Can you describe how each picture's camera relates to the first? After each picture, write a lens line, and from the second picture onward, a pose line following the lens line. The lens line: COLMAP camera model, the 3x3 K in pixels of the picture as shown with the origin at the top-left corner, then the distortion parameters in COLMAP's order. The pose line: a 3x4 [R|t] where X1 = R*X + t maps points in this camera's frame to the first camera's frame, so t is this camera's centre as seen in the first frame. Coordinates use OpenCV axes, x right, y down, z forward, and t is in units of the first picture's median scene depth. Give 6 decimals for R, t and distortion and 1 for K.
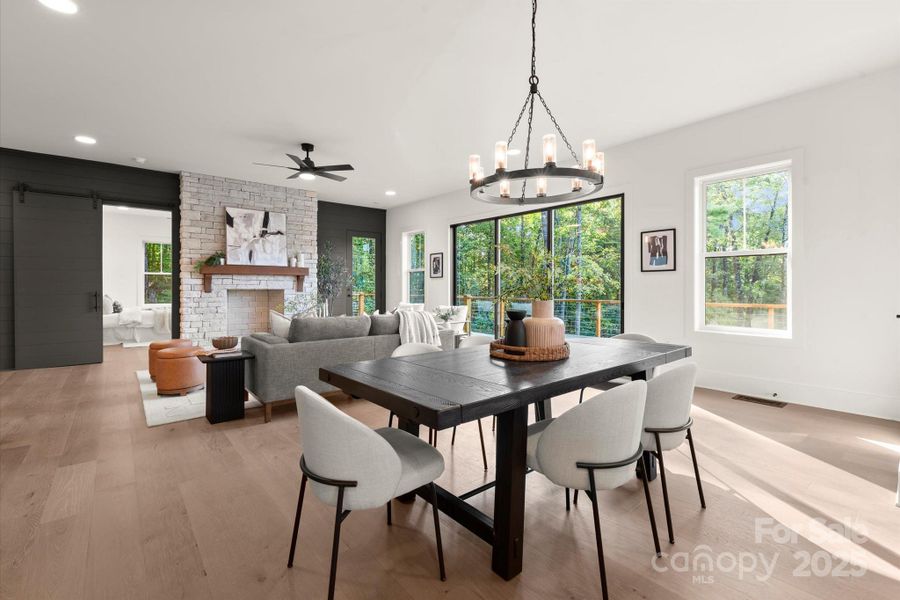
lens RADIAL K [[403.2, 0, 448.3], [0, 403.2, 286.4], [0, 0, 1]] dist [0.000551, -0.000044]
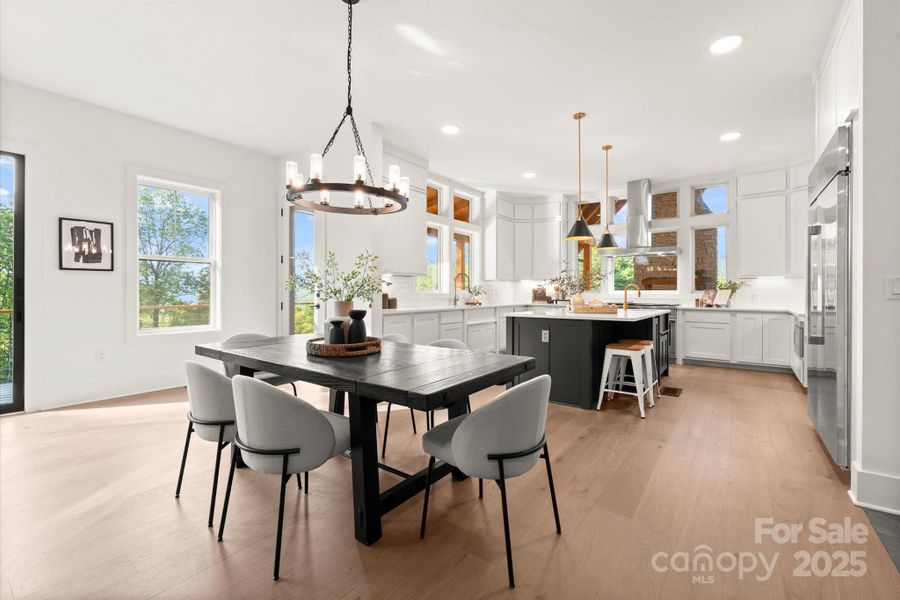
lens RADIAL K [[384.3, 0, 444.2], [0, 384.3, 294.9], [0, 0, 1]] dist [-0.001156, -0.000333]
pose [[-0.230427, -0.008827, 0.973050, -0.300343], [-0.002924, 0.999961, 0.008379, 0.003397], [-0.973085, -0.000915, -0.230444, 0.340143]]
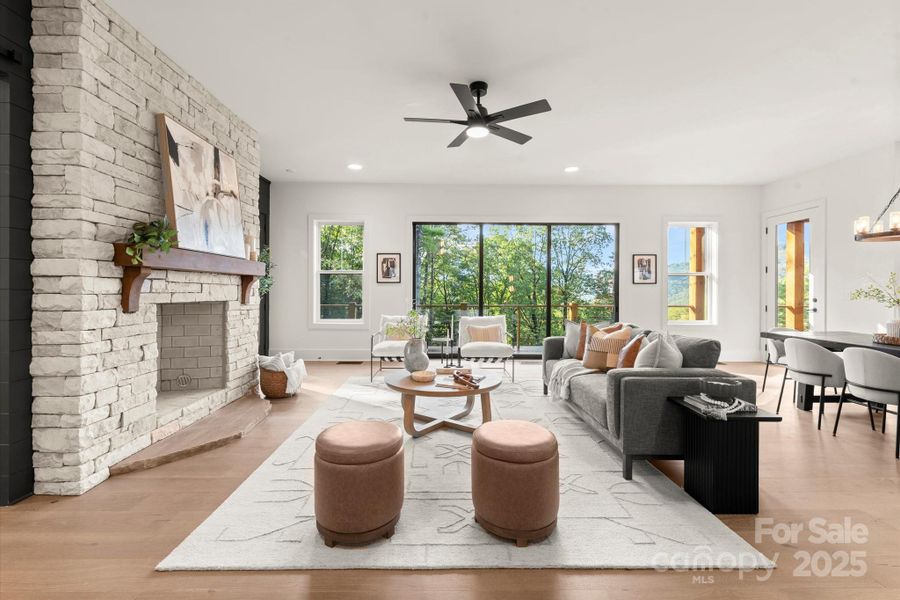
lens RADIAL K [[384.3, 0, 444.2], [0, 384.3, 294.9], [0, 0, 1]] dist [-0.001156, -0.000333]
pose [[0.623393, -0.007522, 0.781872, -0.703295], [-0.003589, 0.999916, 0.012481, -0.008923], [-0.781900, -0.010586, 0.623314, 0.513373]]
